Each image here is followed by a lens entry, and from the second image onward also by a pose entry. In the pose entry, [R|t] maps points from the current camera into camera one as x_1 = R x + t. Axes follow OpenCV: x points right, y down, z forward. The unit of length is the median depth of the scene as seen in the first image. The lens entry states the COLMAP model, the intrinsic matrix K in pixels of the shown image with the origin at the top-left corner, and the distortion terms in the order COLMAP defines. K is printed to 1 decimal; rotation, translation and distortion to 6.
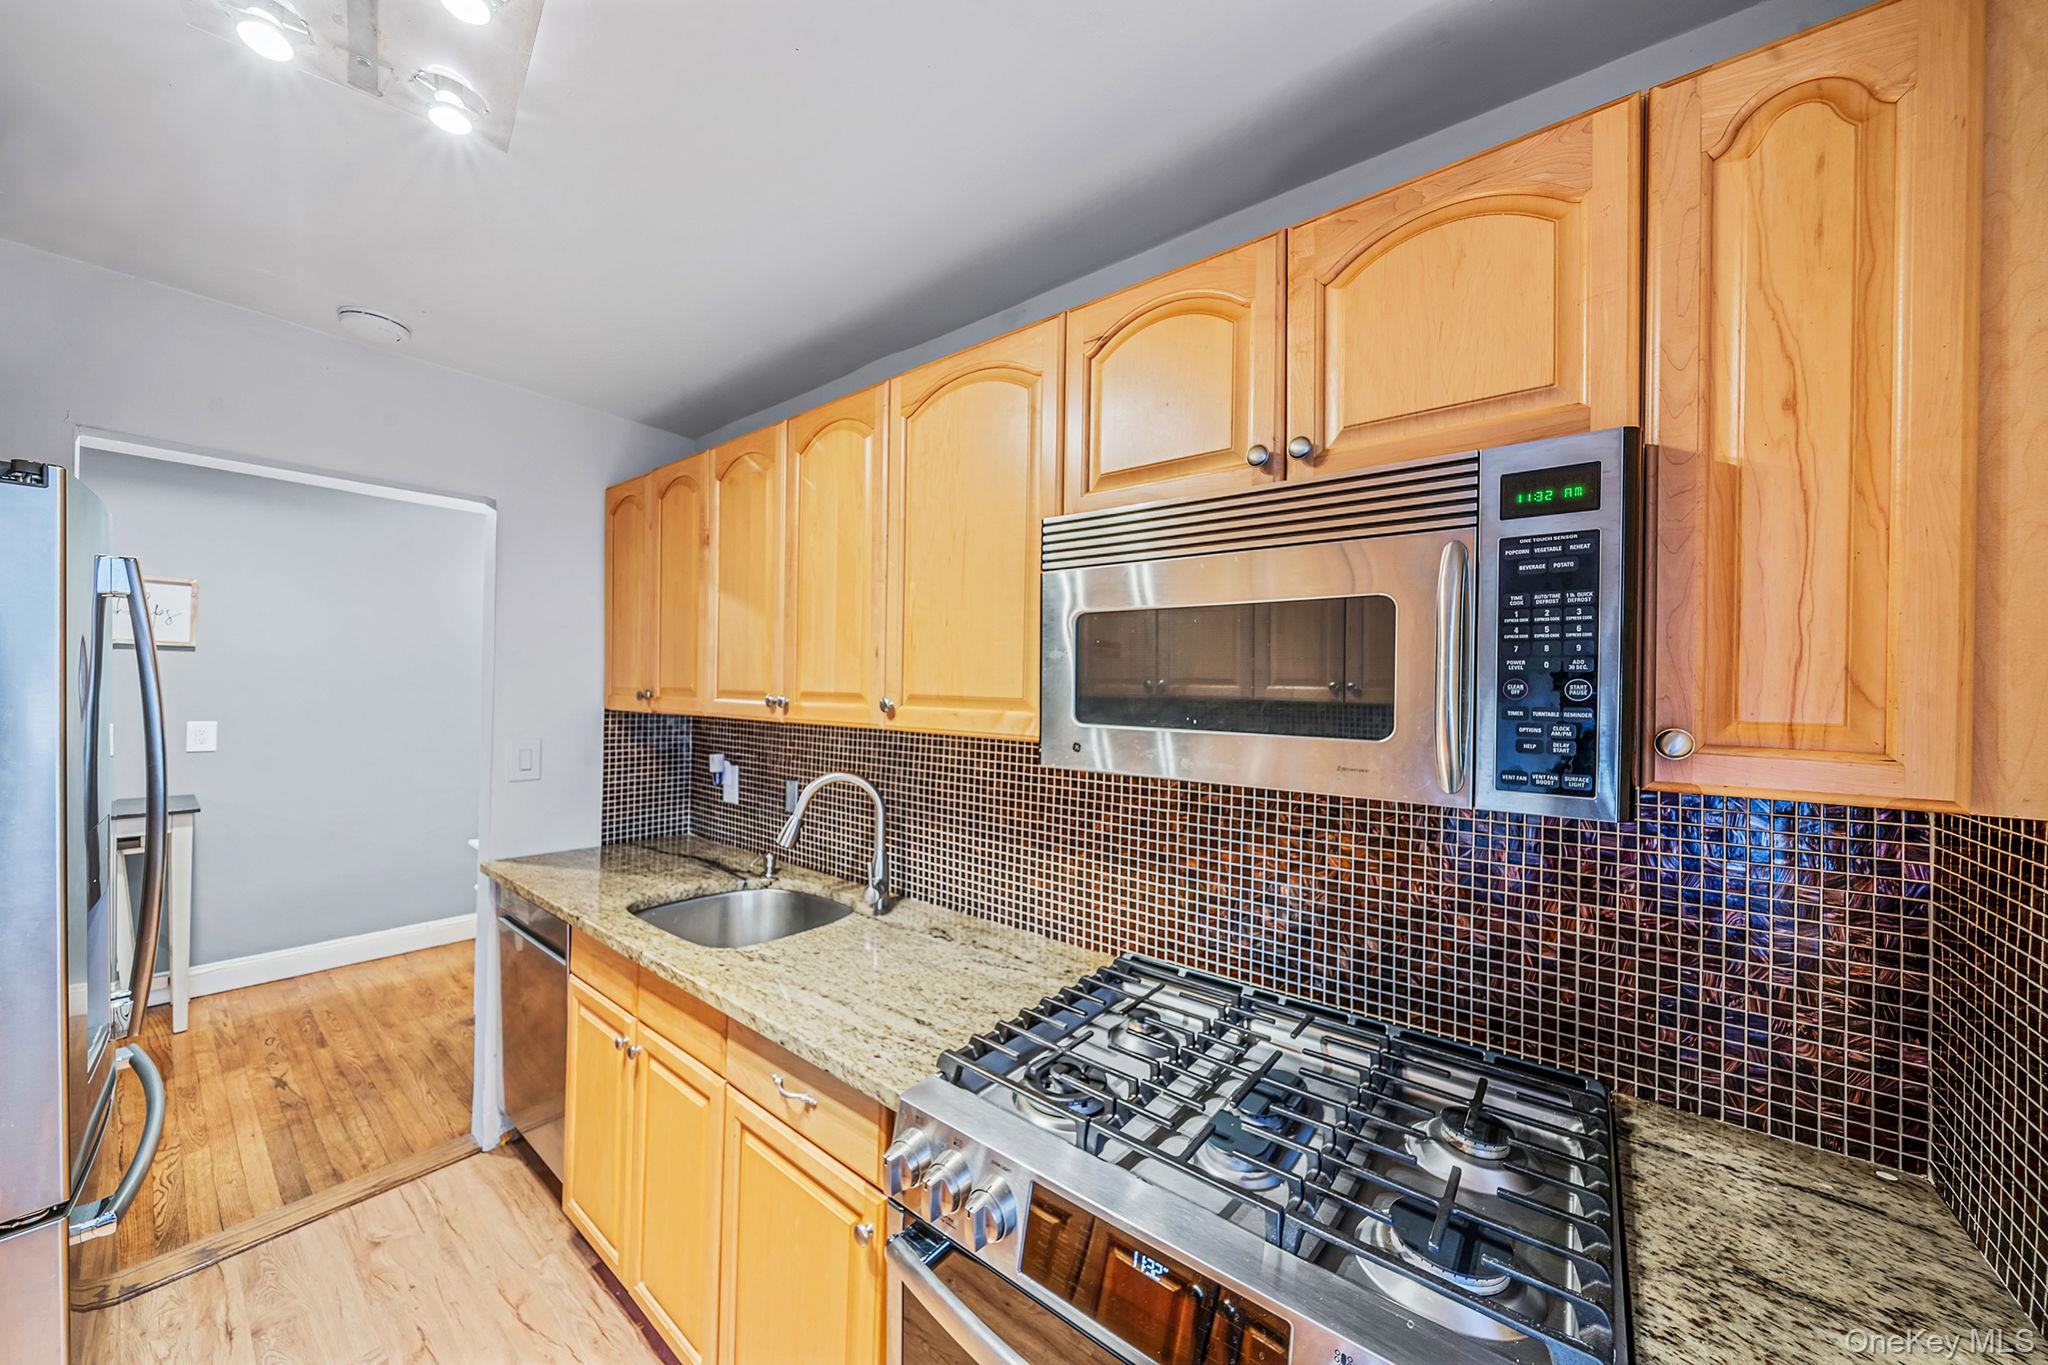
lens RADIAL K [[703.0, 0, 1015.4], [0, 703.0, 687.9], [0, 0, 1]] dist [-0.007099, -0.000078]
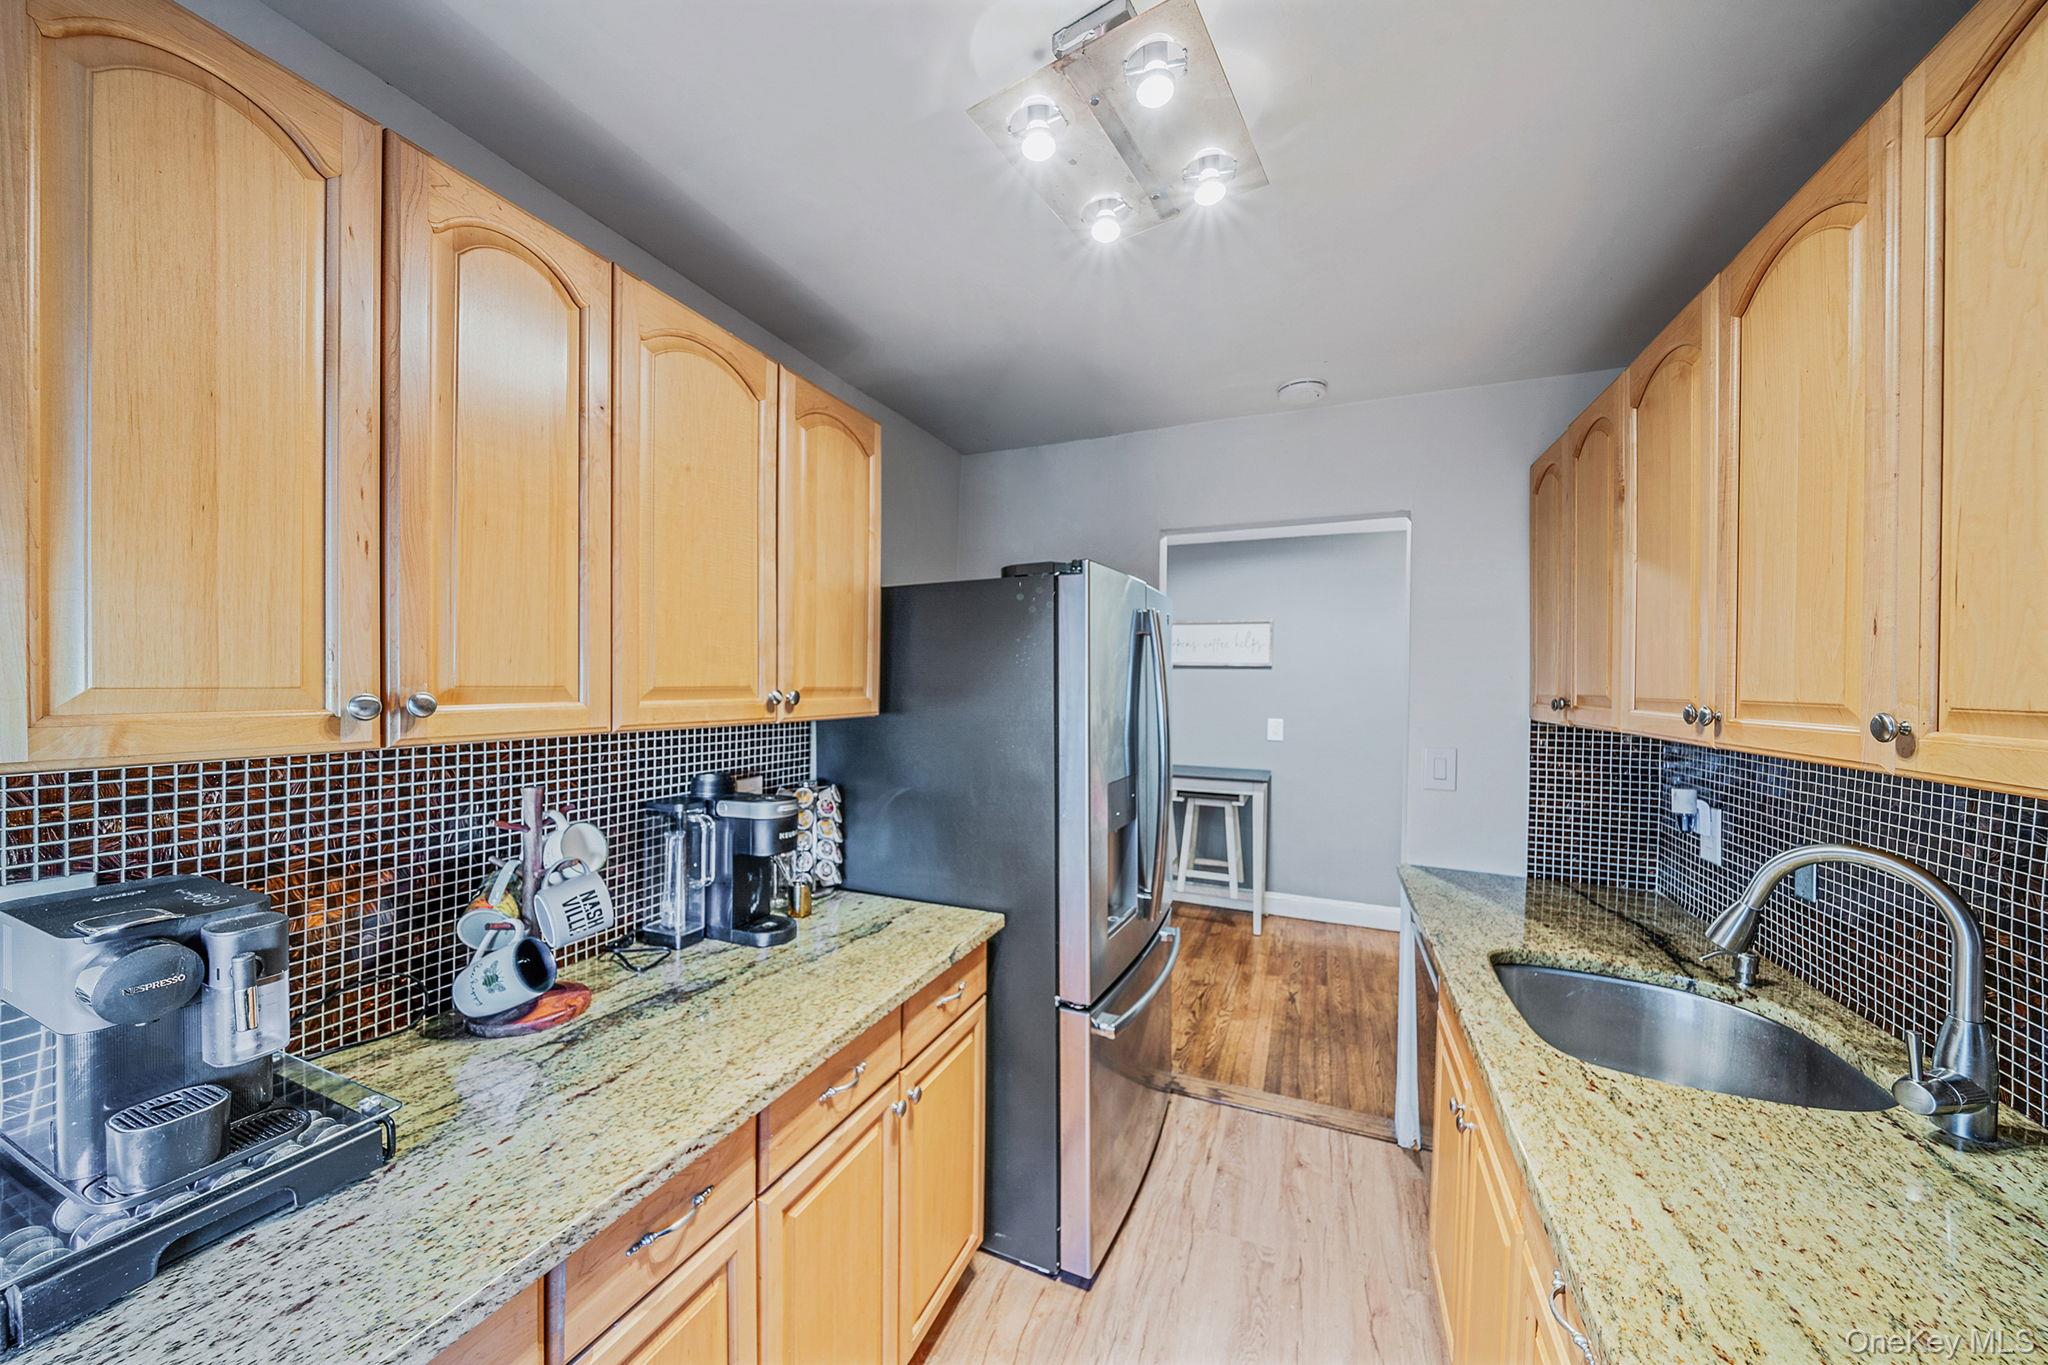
lens RADIAL K [[703.0, 0, 1015.4], [0, 703.0, 687.9], [0, 0, 1]] dist [-0.007099, -0.000078]
pose [[0.262311, -0.007427, -0.964955, 0.099150], [-0.006429, 0.999935, -0.009444, 0.003518], [0.964962, 0.008681, 0.262246, 0.194448]]
